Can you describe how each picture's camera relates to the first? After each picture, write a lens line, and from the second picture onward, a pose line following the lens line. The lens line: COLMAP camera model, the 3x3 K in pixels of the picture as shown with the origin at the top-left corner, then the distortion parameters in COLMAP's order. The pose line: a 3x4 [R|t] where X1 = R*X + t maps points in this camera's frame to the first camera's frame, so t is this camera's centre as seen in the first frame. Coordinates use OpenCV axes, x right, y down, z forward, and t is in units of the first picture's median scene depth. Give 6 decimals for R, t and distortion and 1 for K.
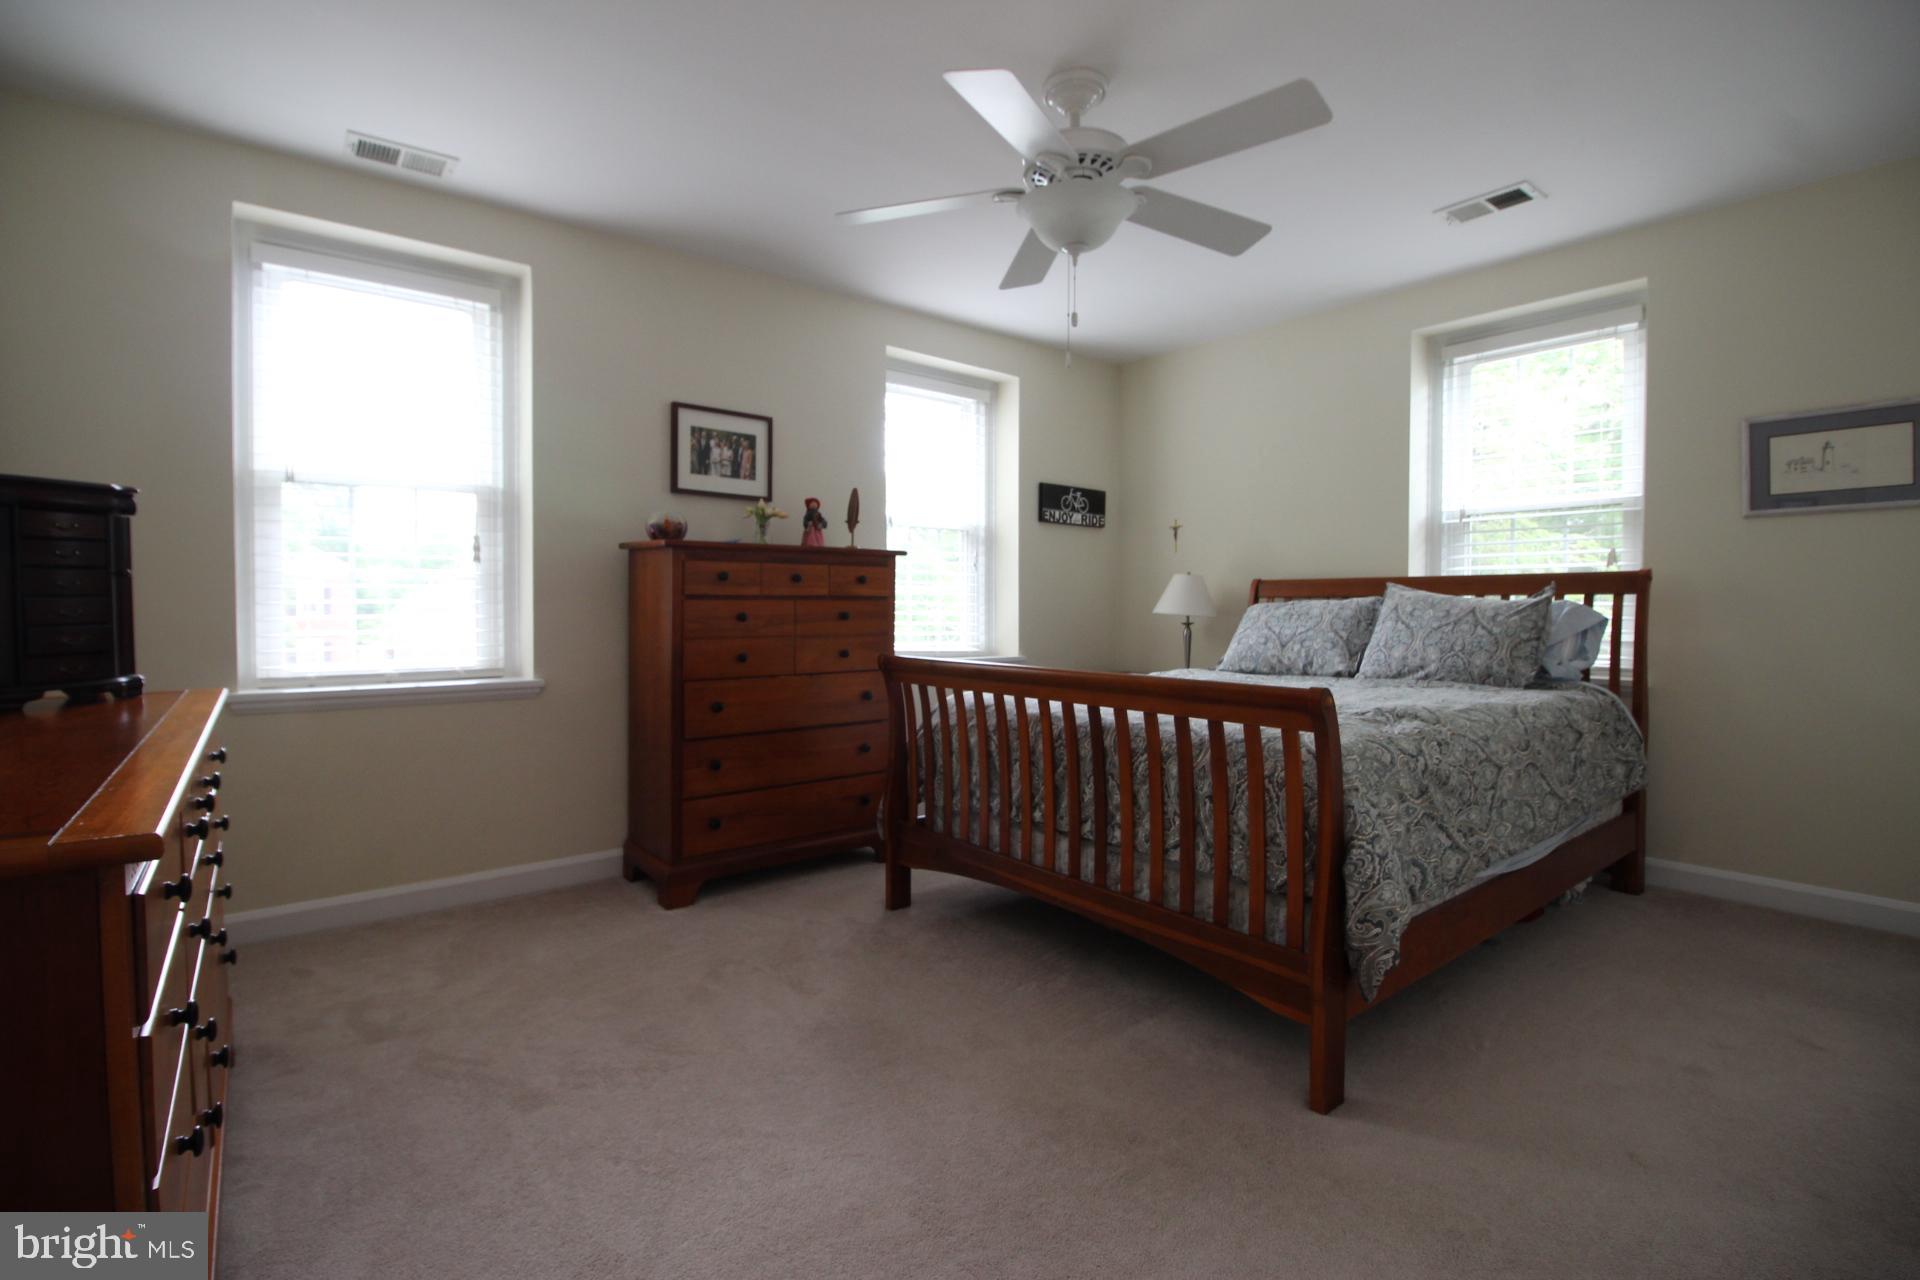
lens RADIAL K [[887.4, 0, 954.5], [0, 887.4, 637.2], [0, 0, 1]] dist [-0.011197, -0.009578]
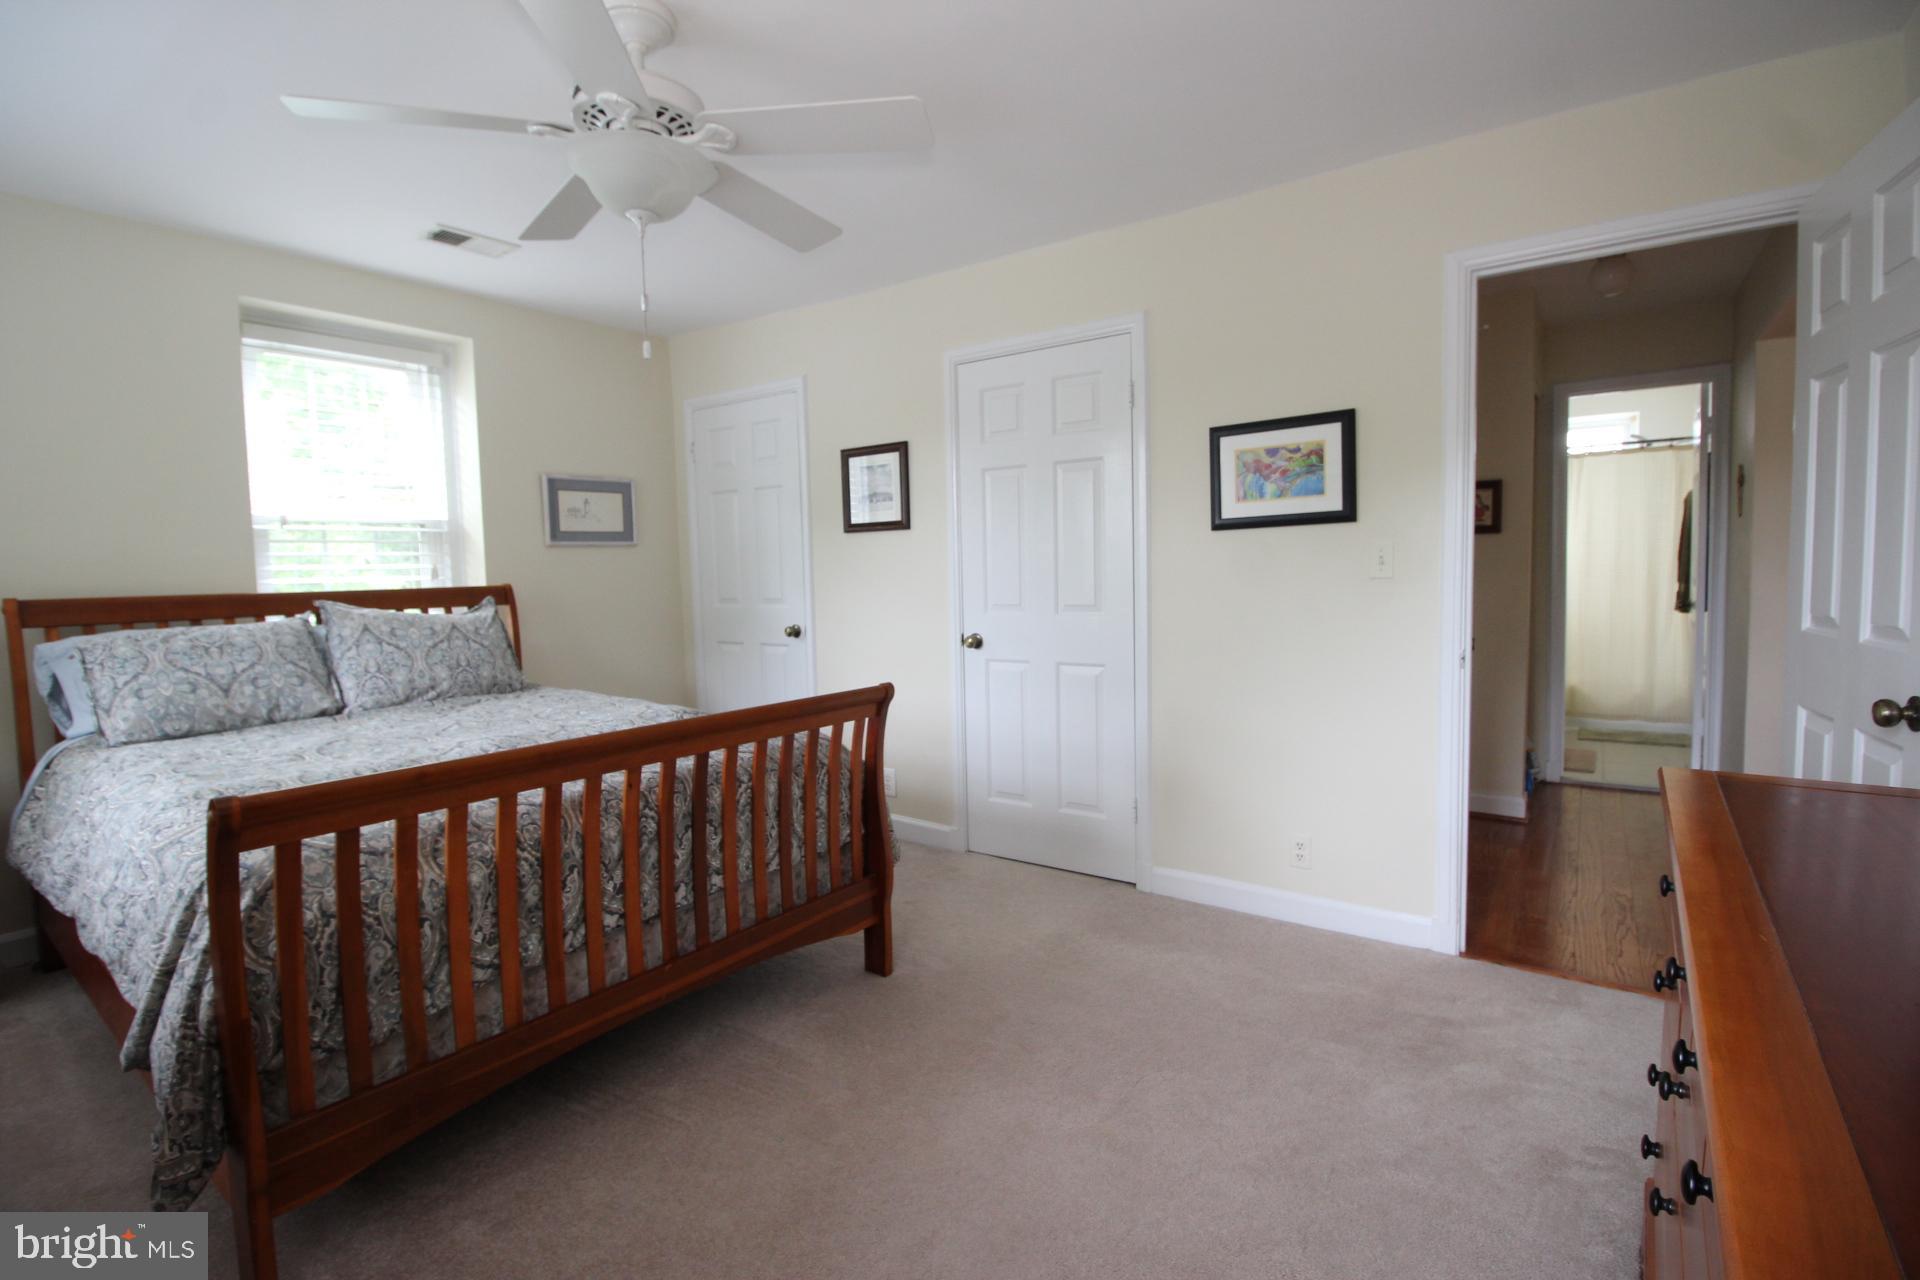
lens RADIAL K [[887.4, 0, 956.1], [0, 887.4, 629.1], [0, 0, 1]] dist [-0.011197, -0.009578]
pose [[-0.264628, -0.061043, 0.962417, -0.567946], [0.051093, 0.995705, 0.077203, -0.077317], [-0.962996, 0.069603, -0.260373, 0.709483]]
